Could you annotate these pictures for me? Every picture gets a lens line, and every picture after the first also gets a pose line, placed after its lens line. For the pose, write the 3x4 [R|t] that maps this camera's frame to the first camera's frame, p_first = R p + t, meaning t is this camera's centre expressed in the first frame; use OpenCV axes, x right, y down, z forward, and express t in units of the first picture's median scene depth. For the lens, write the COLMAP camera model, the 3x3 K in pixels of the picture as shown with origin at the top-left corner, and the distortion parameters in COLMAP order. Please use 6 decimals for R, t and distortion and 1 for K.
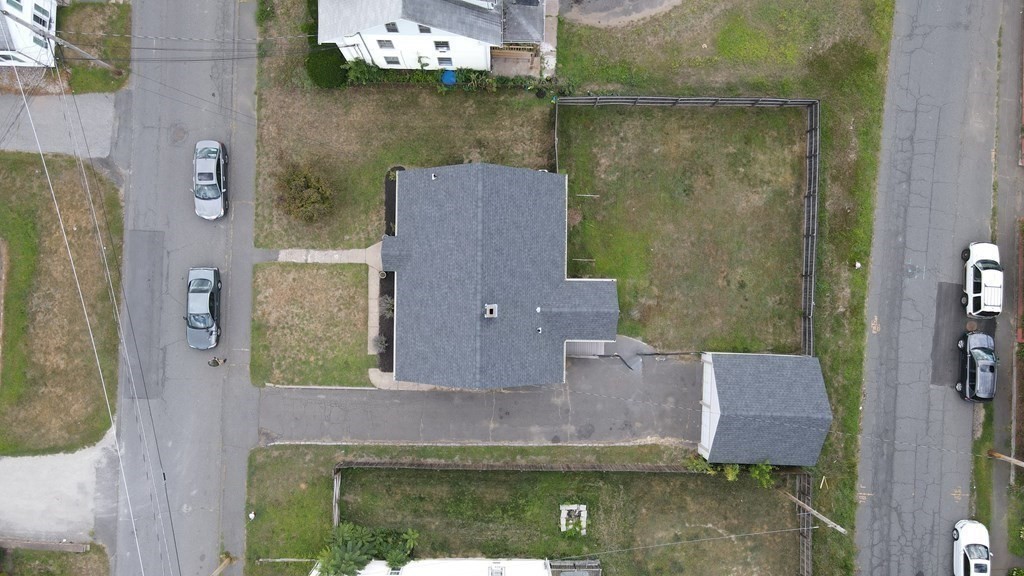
lens RADIAL K [[758.8, 0, 510.6], [0, 758.8, 286.4], [0, 0, 1]] dist [0.002781, 0.012412]
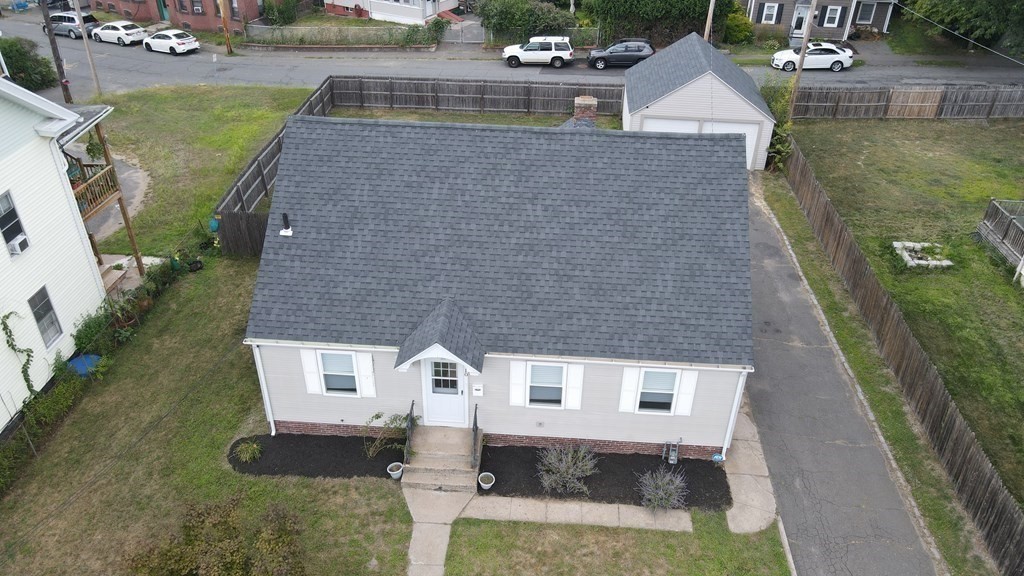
lens RADIAL K [[758.8, 0, 513.3], [0, 758.8, 291.8], [0, 0, 1]] dist [0.002781, 0.012412]
pose [[0.054012, -0.554712, 0.830287, -0.439392], [0.998254, 0.049889, -0.031608, 0.006468], [-0.023889, 0.830545, 0.556439, 0.692868]]
